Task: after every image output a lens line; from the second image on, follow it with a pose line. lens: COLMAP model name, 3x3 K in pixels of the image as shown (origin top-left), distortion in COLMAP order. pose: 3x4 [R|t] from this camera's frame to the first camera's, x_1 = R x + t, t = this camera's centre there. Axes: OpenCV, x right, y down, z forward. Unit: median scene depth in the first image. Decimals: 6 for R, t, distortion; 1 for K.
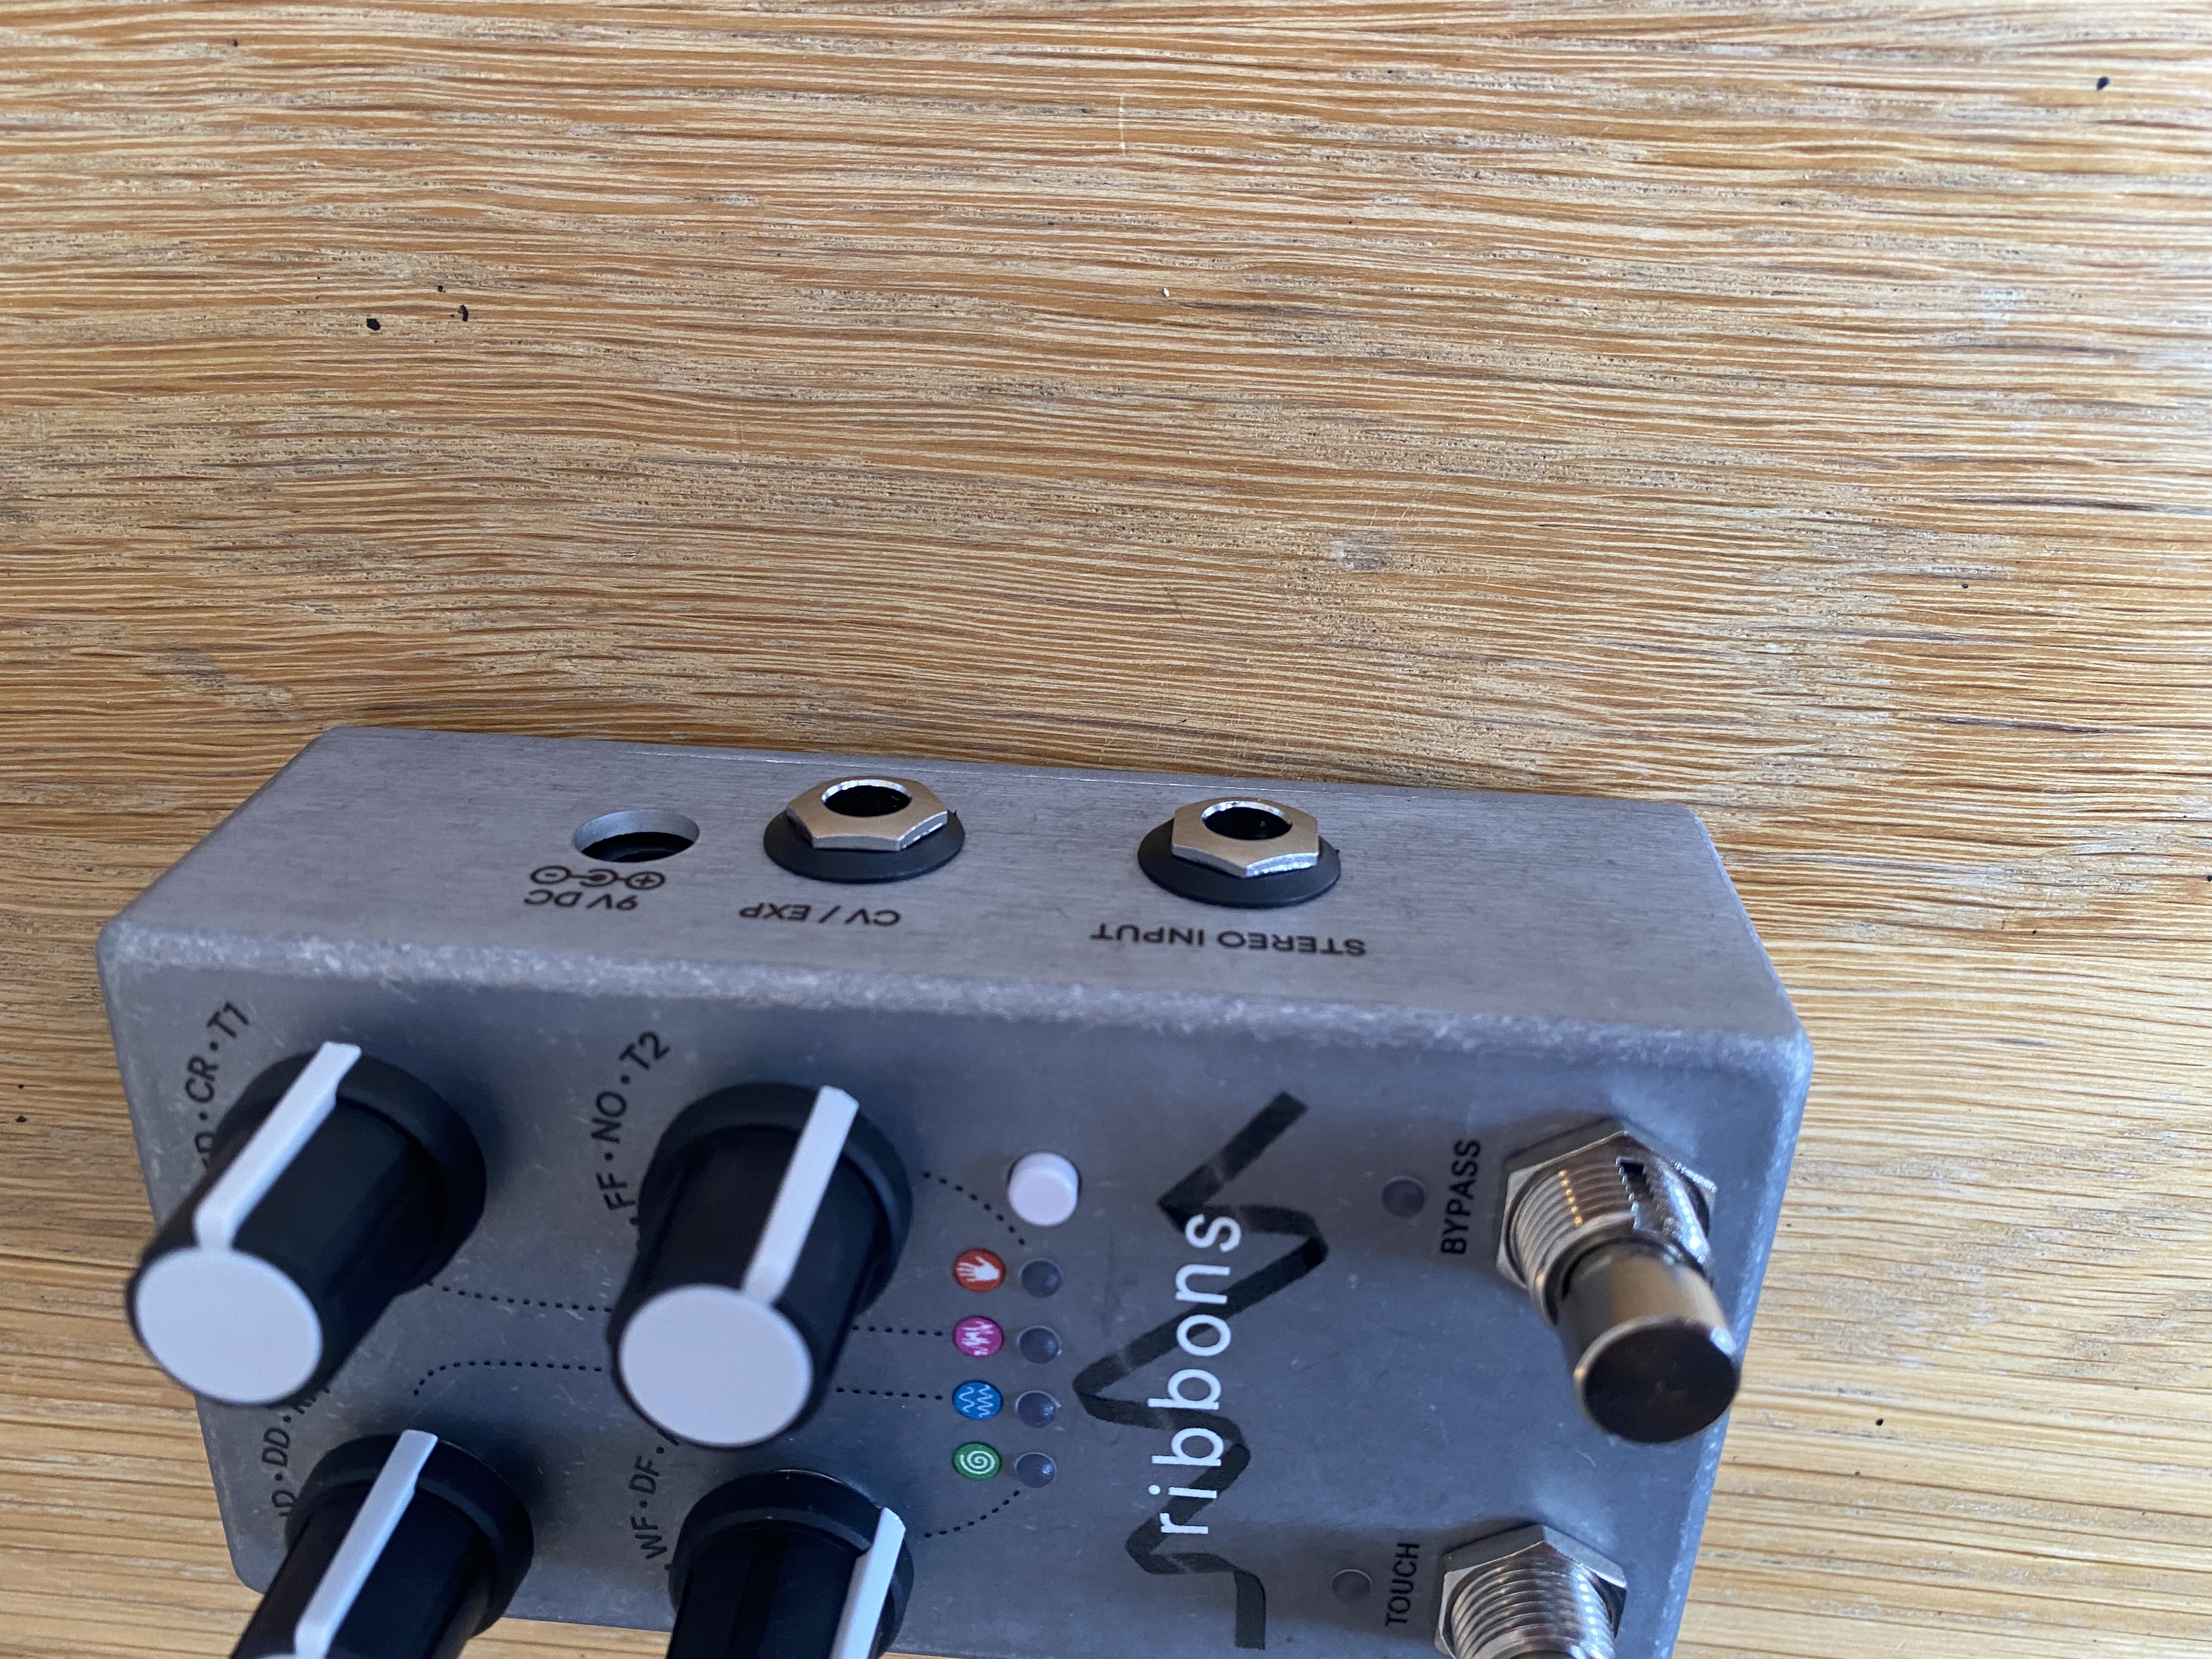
lens RADIAL K [[1625.2, 0, 1114.8], [0, 1625.2, 779.8], [0, 0, 1]] dist [0.023482, -0.020769]
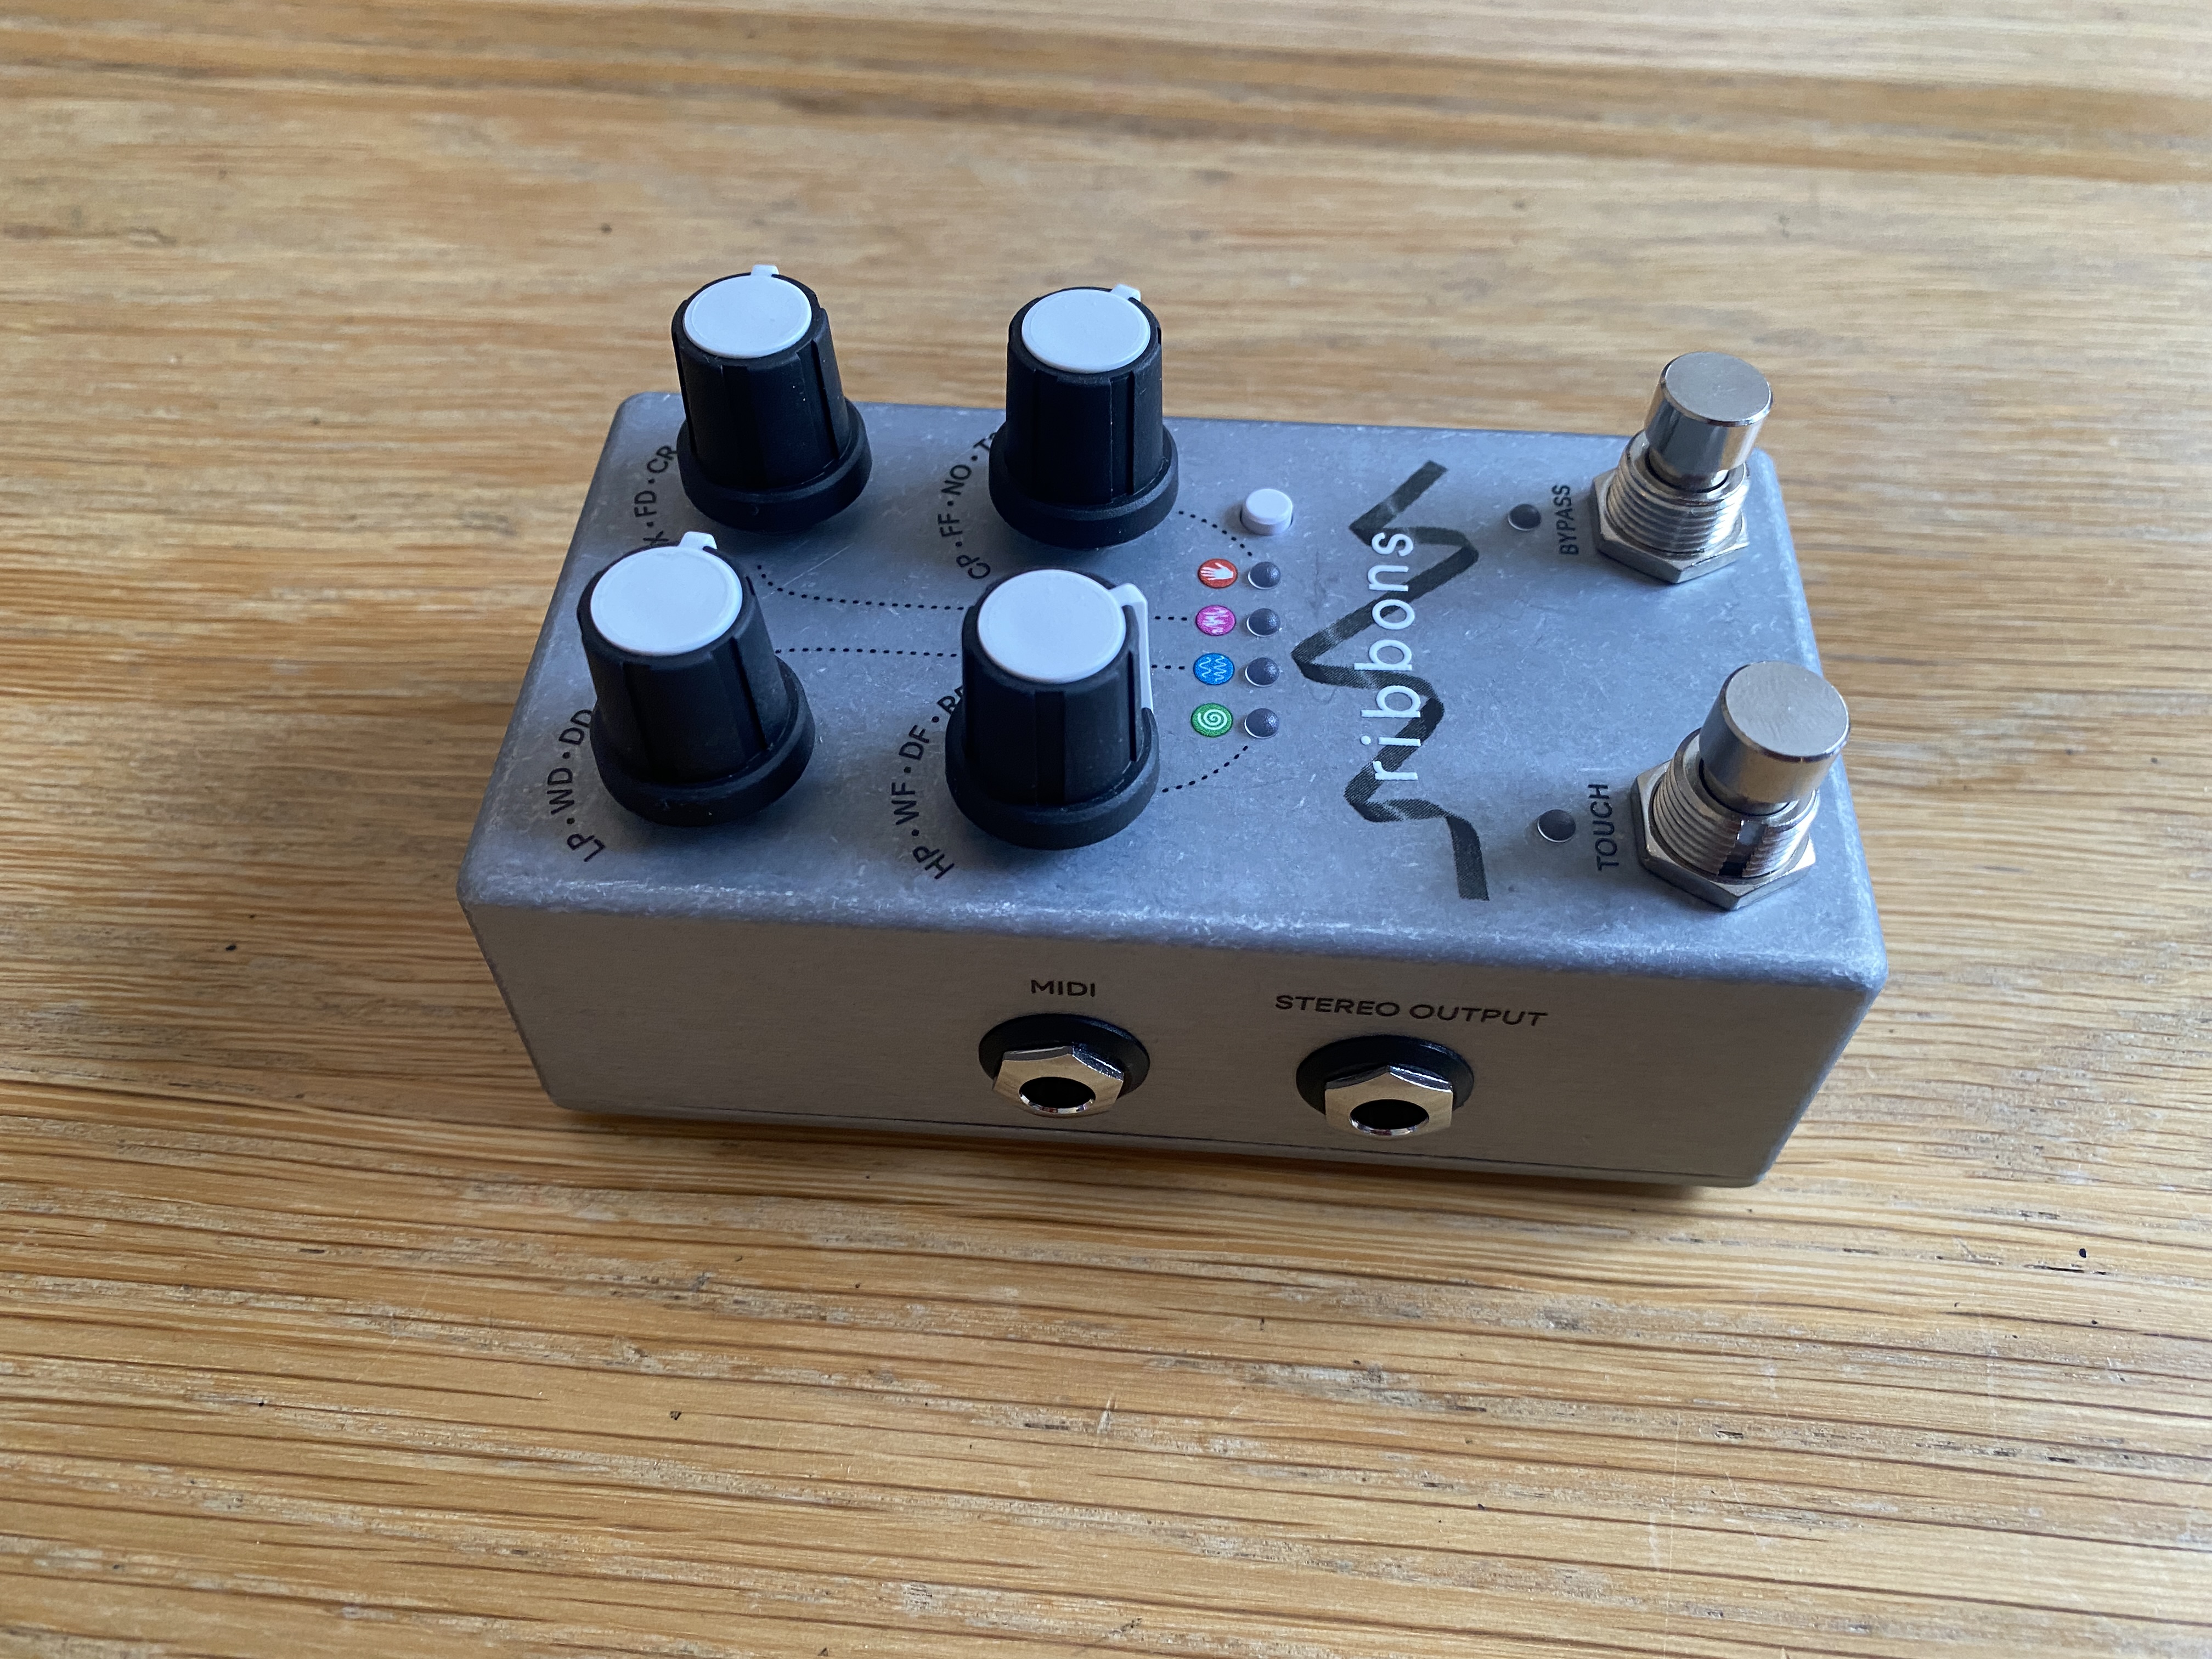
lens RADIAL K [[1617.5, 0, 1106.0], [0, 1617.5, 829.5], [0, 0, 1]] dist [-0.015430, 0.005869]
pose [[0.998072, 0.054709, 0.029306, -0.191920], [-0.005834, 0.552807, -0.833289, 1.441106], [-0.061789, 0.831512, 0.552060, 0.437004]]
